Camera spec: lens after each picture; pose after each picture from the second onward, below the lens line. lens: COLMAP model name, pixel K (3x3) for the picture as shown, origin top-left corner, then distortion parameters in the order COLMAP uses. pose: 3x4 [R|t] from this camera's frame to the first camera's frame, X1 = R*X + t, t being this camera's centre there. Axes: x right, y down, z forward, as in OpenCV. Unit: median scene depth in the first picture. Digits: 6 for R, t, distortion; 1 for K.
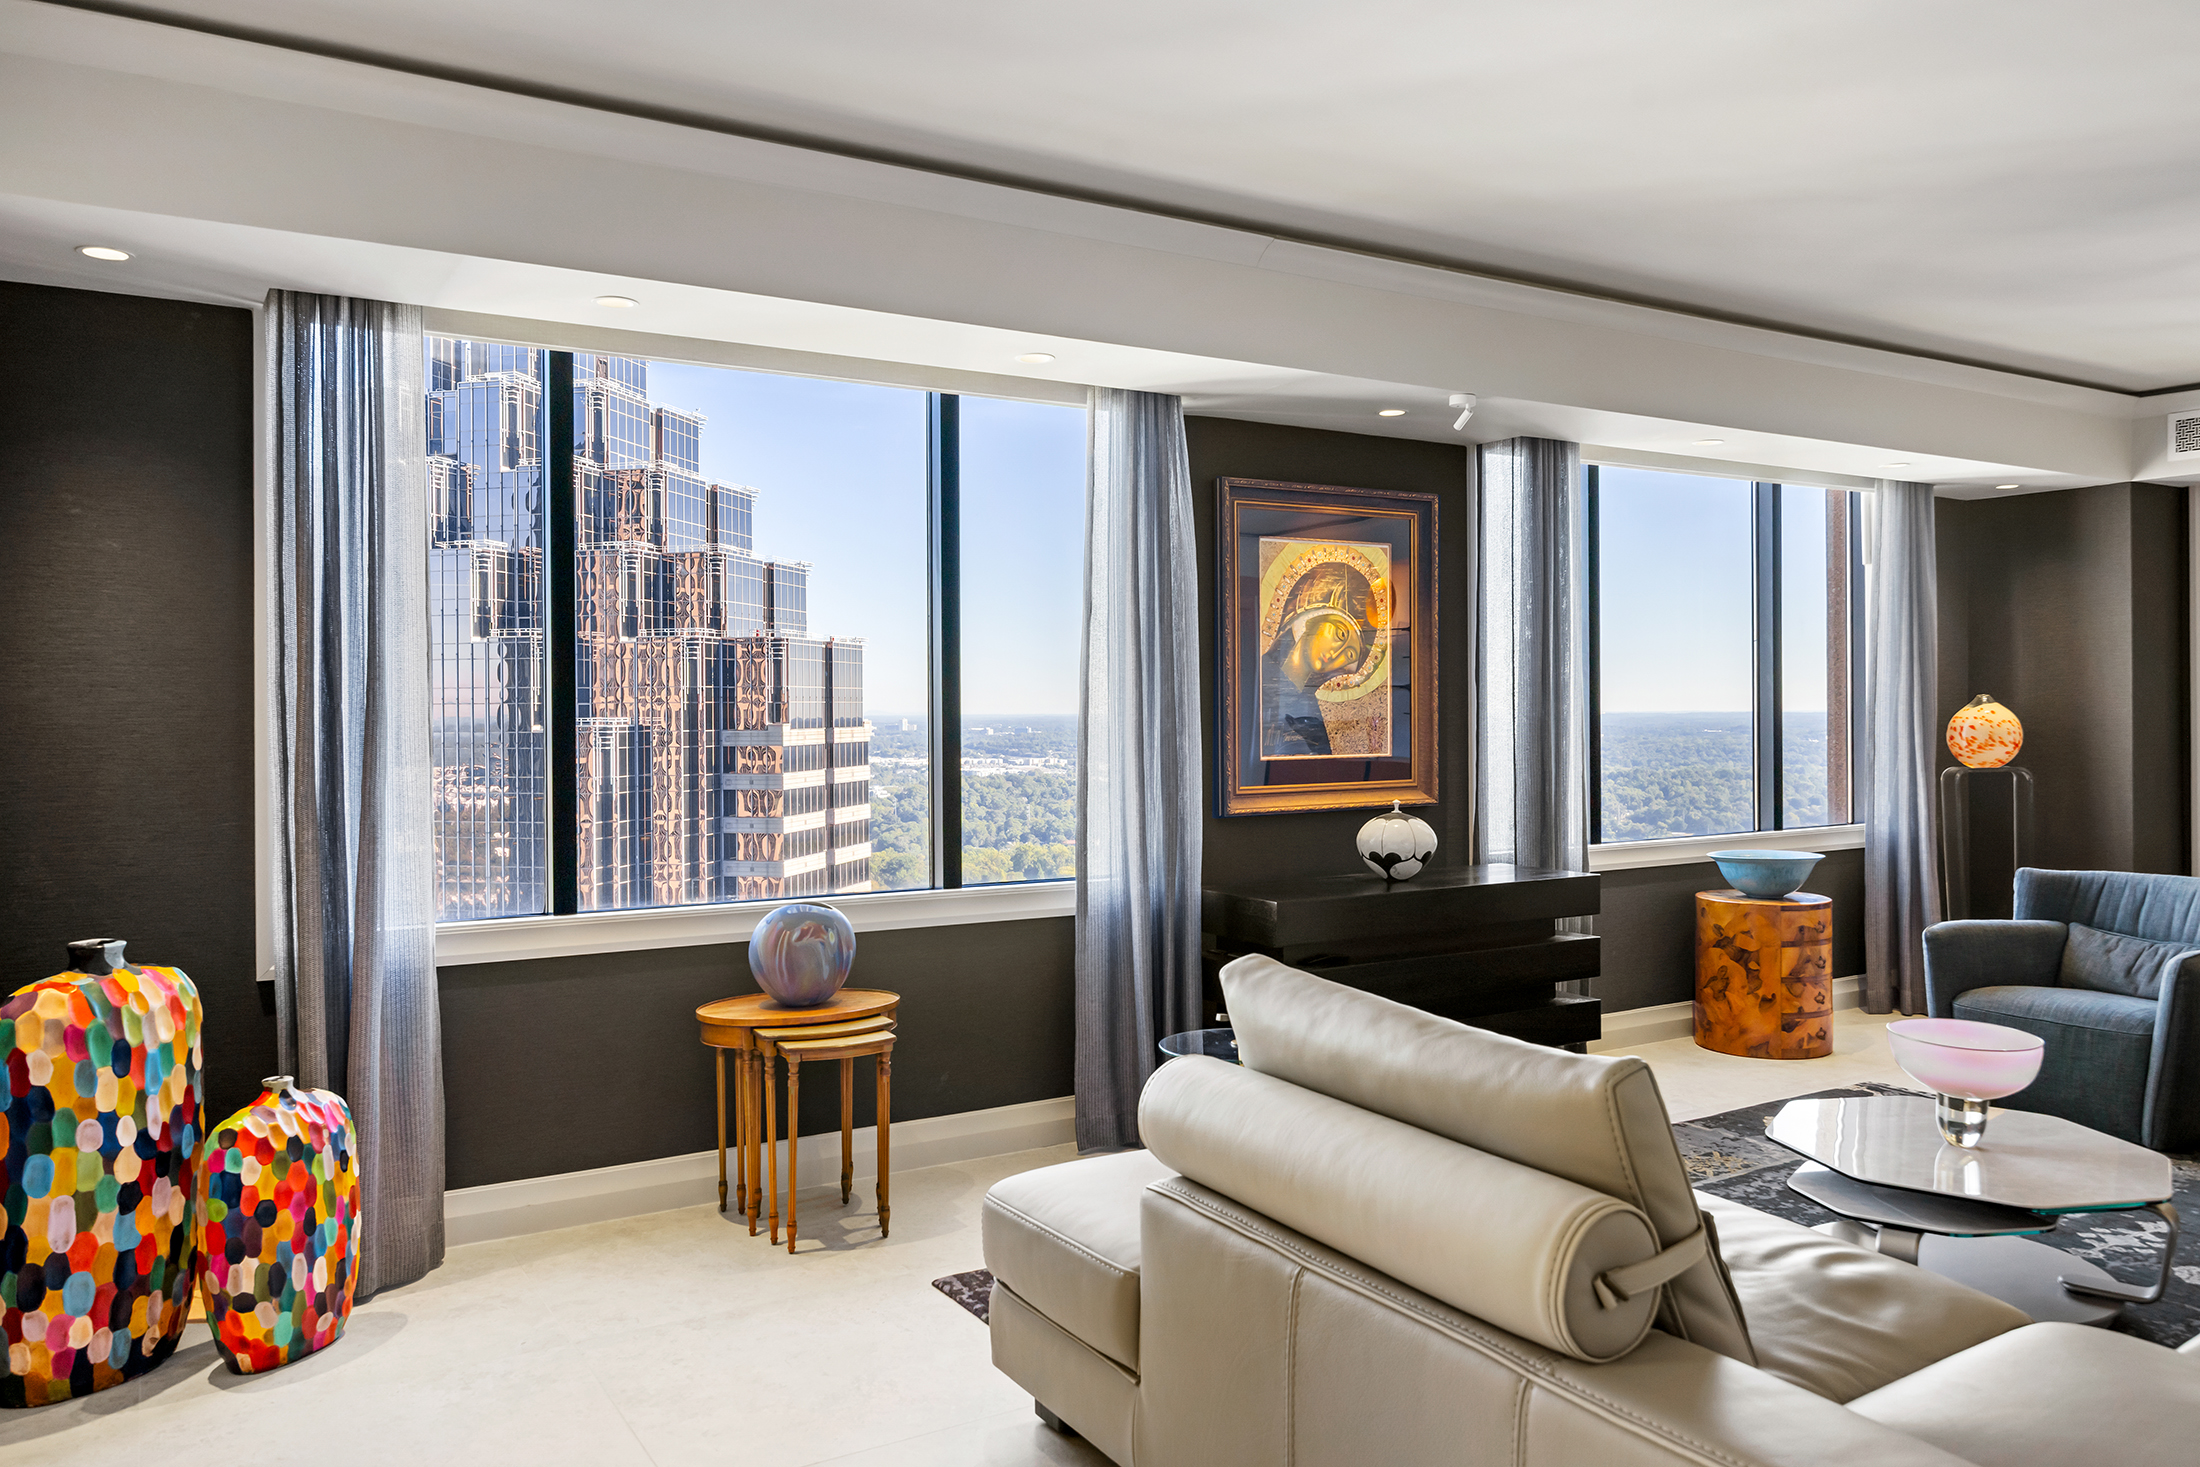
lens RADIAL K [[1586.6, 0, 1081.8], [0, 1586.6, 715.5], [0, 0, 1]] dist [-0.006538, -0.003697]
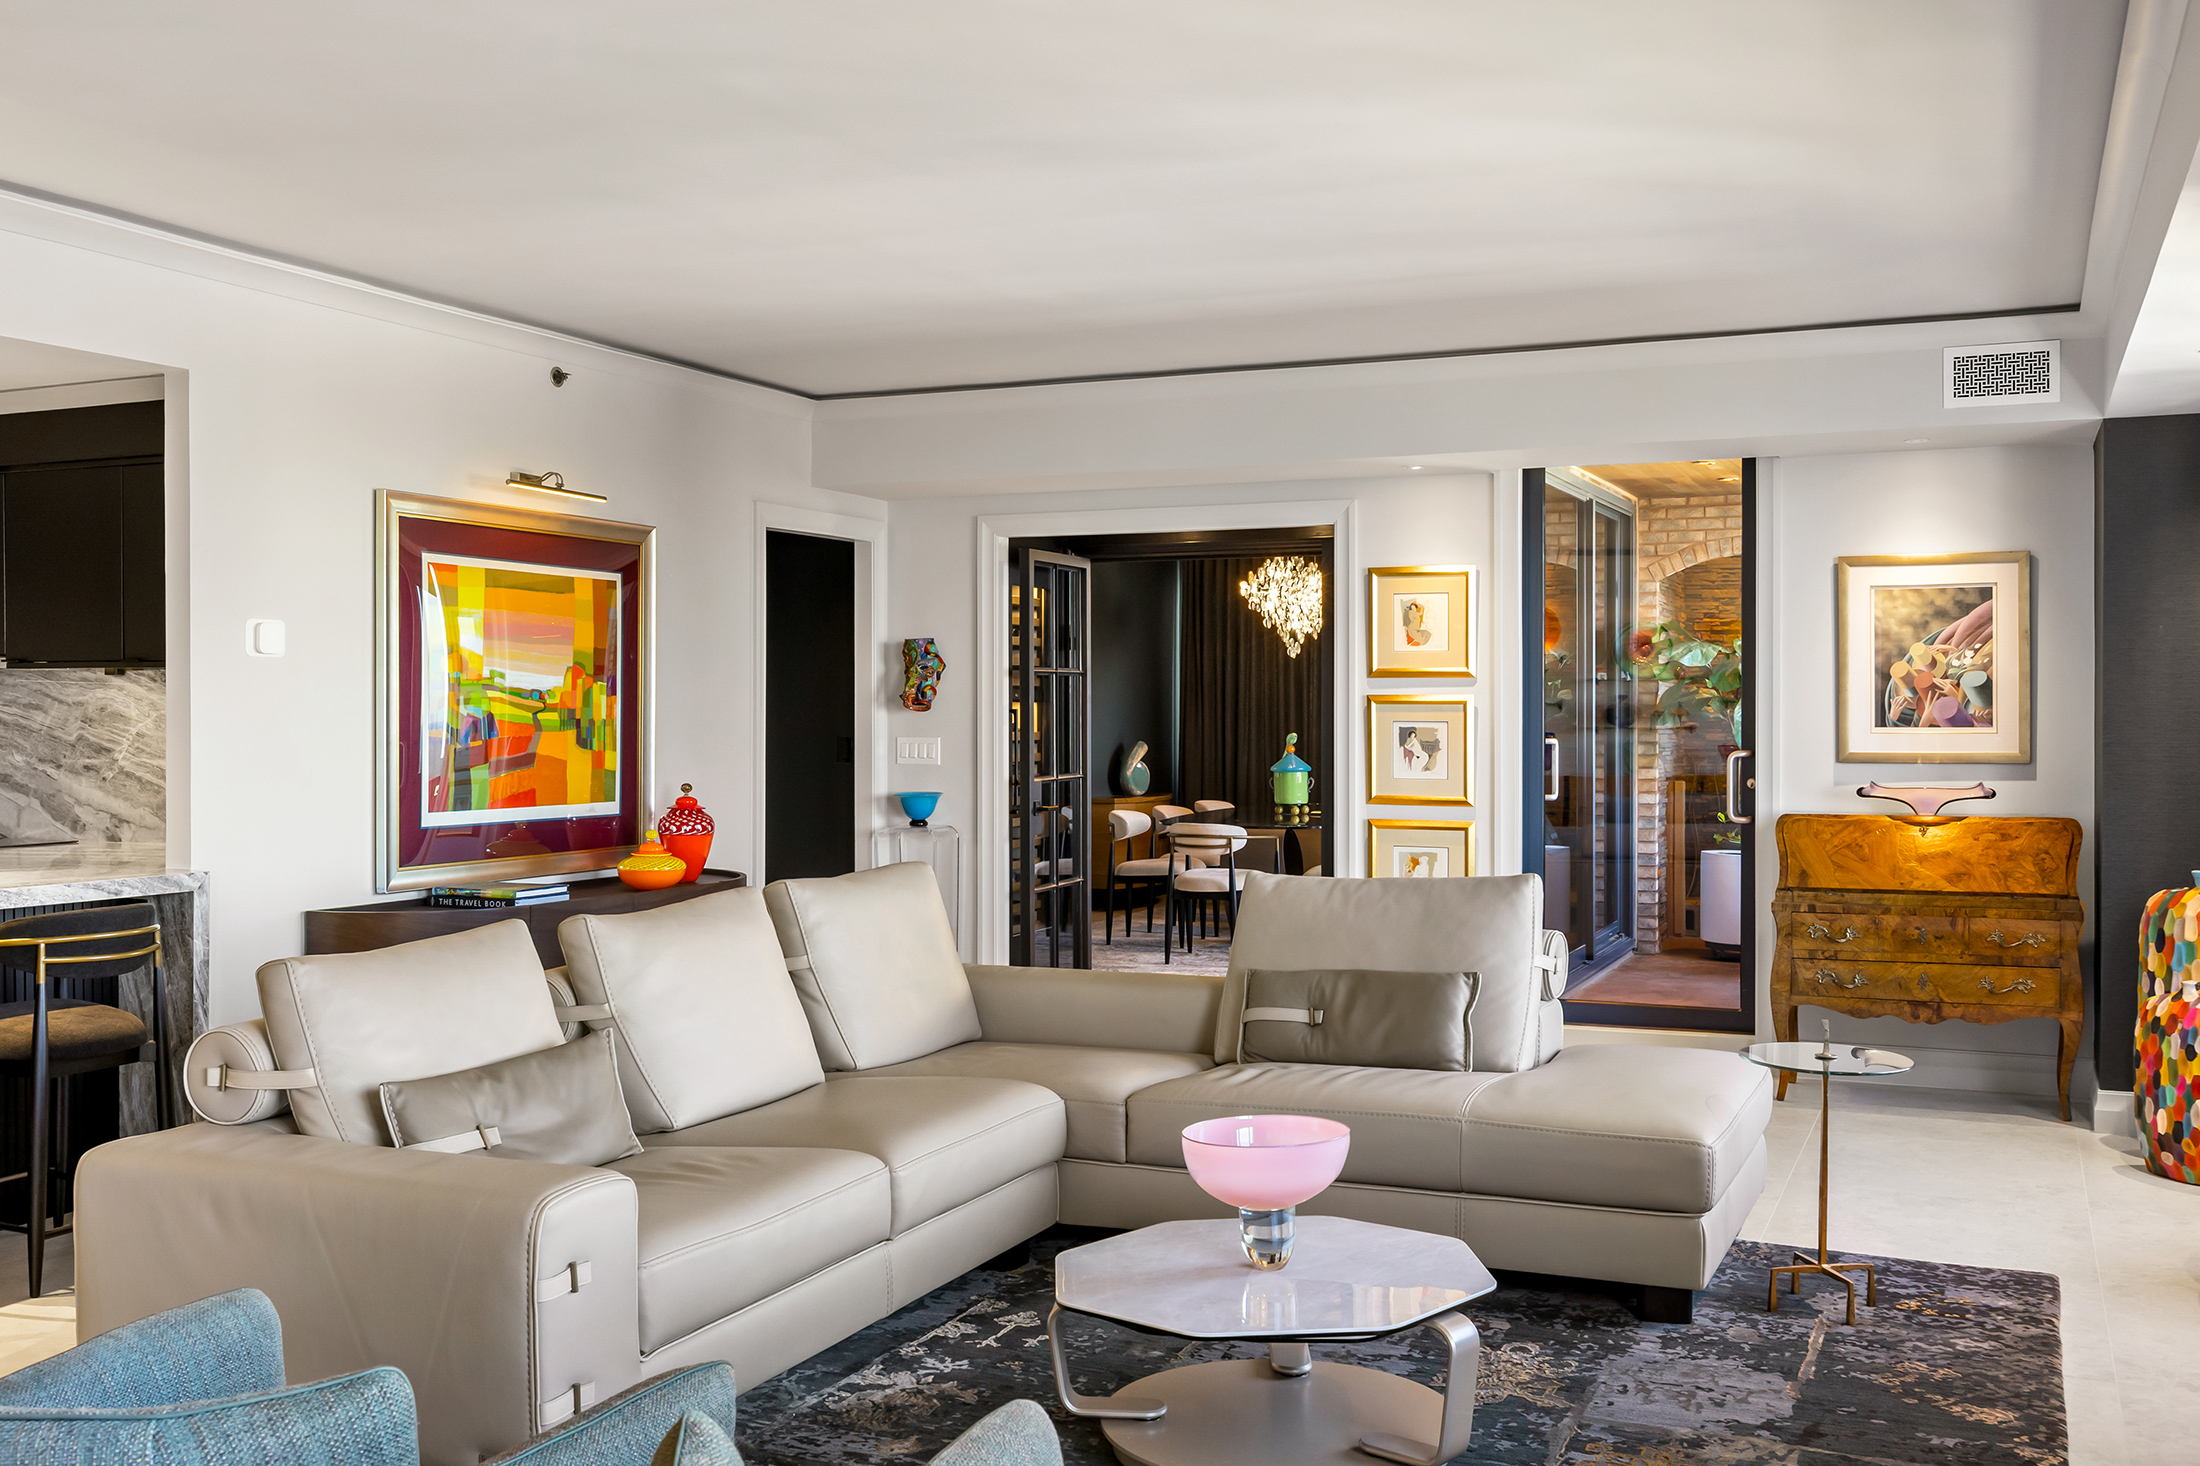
lens RADIAL K [[2028.0, 0, 1082.3], [0, 2028.0, 726.0], [0, 0, 1]] dist [-0.006114, 0.000000]
pose [[-0.818482, 0.010830, -0.574430, 0.723578], [0.003192, 0.999893, 0.014304, -0.012770], [0.574524, 0.009874, -0.818428, 1.048763]]
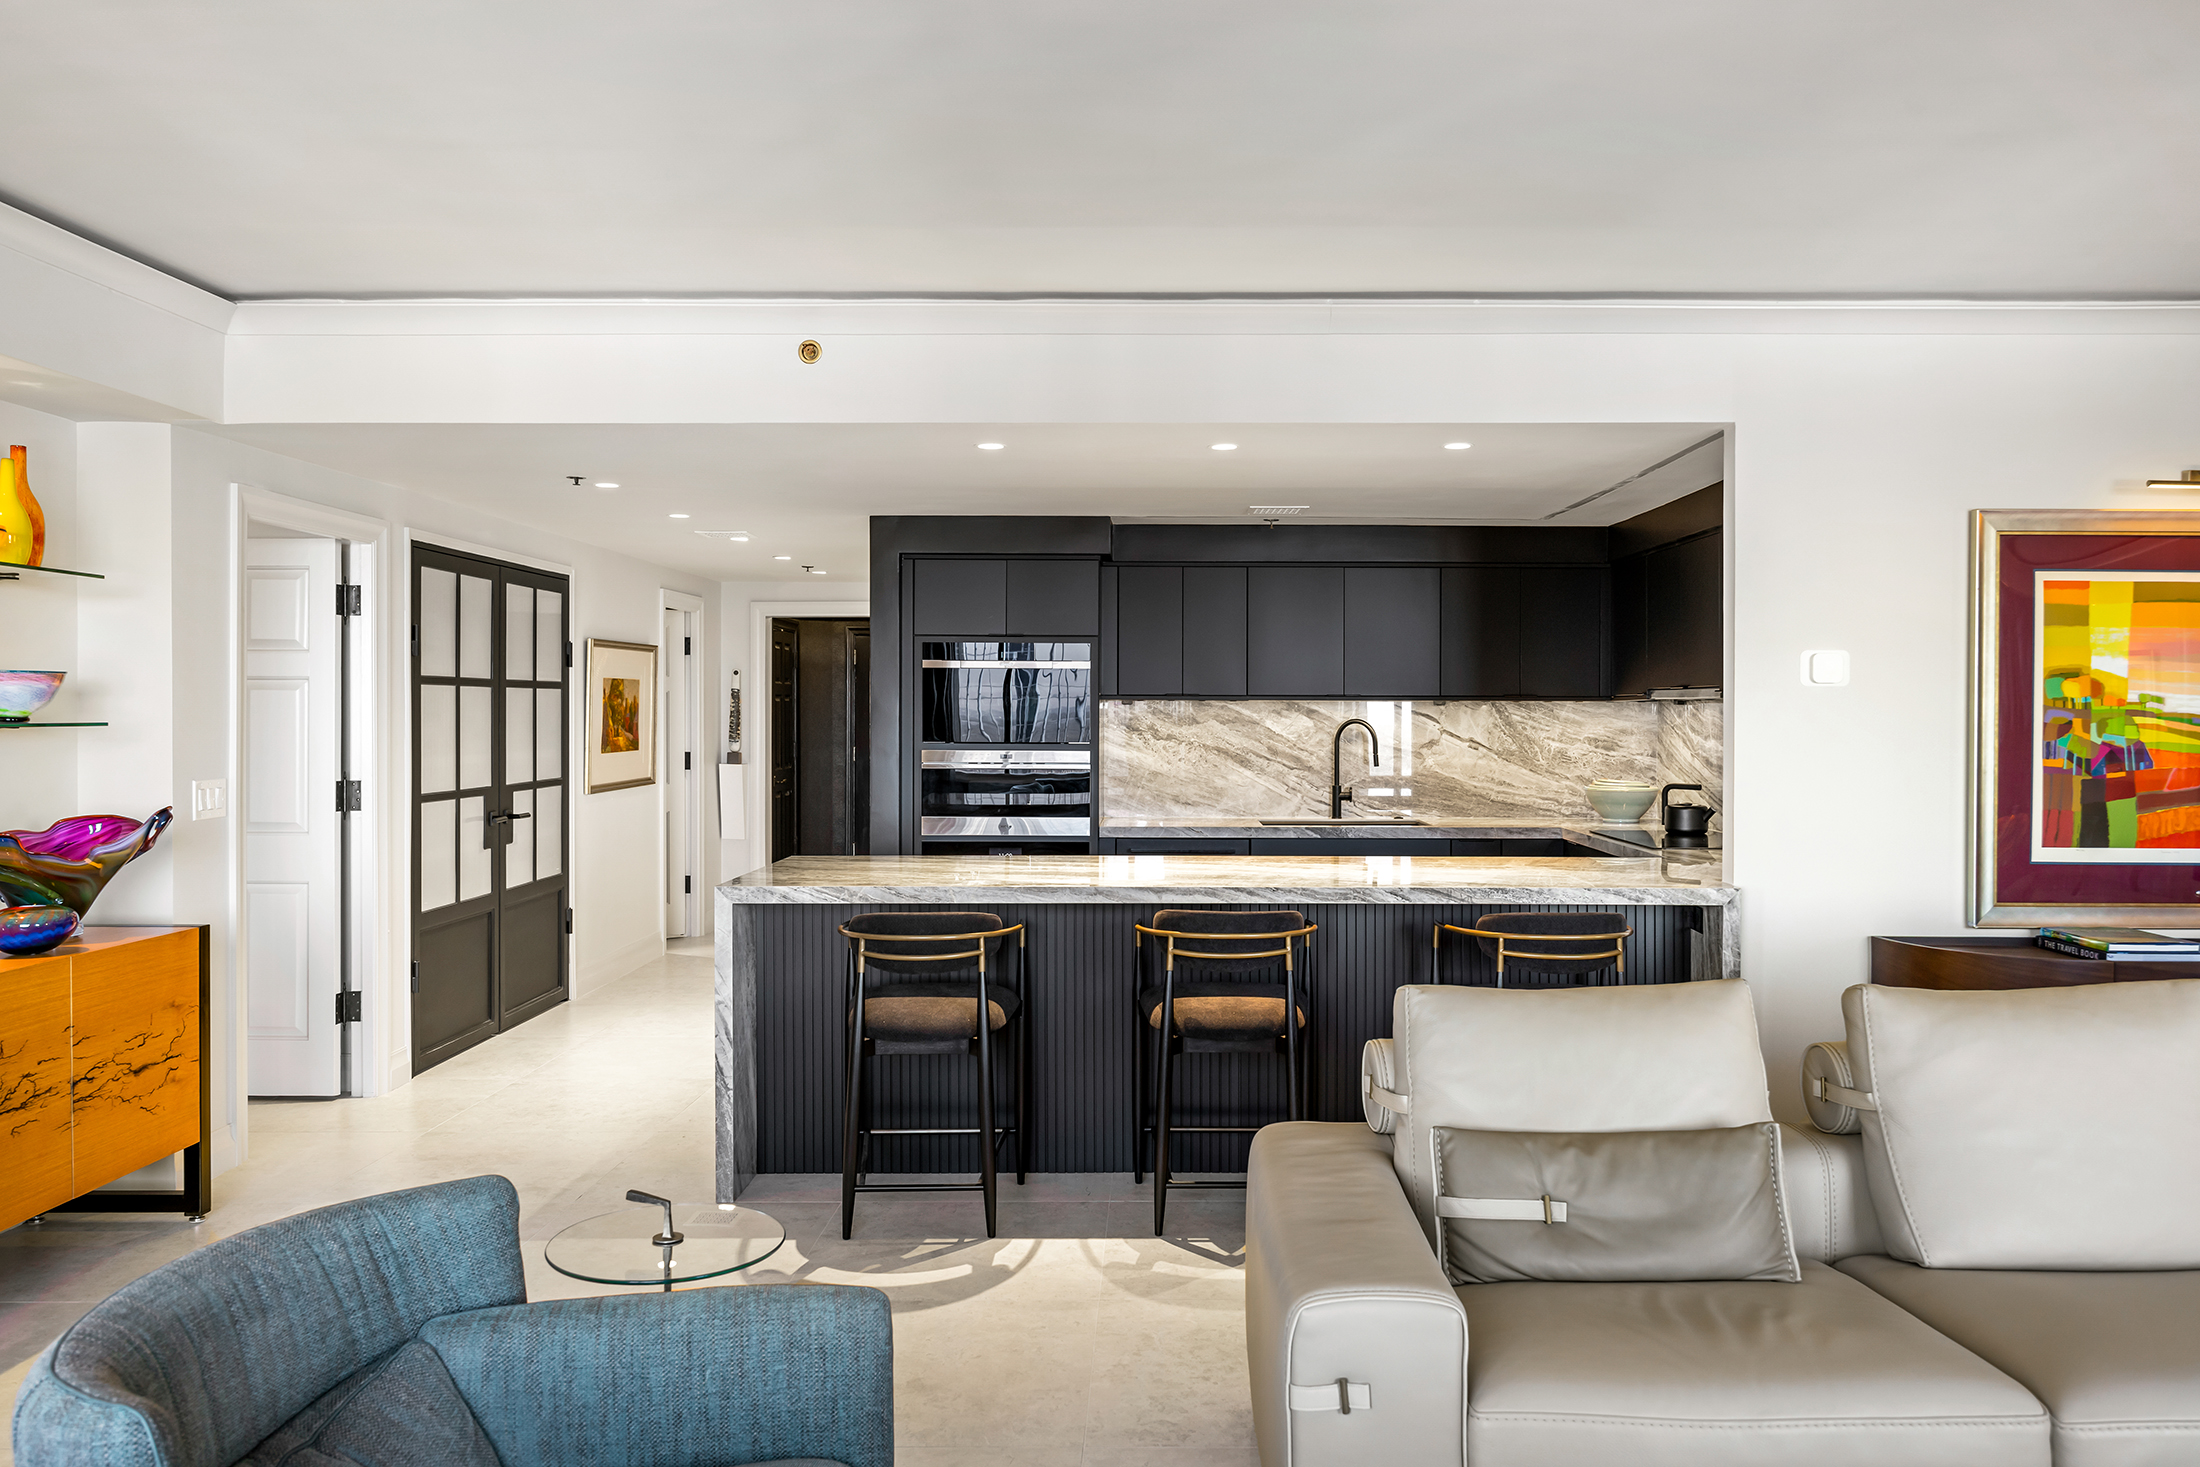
lens RADIAL K [[1591.9, 0, 1179.9], [0, 1591.9, 723.3], [0, 0, 1]] dist [0.011559, -0.007447]
pose [[-0.864149, 0.002704, 0.503229, 0.364606], [0.005732, 0.999974, 0.004471, -0.020275], [-0.503204, 0.006748, -0.864141, 0.874625]]
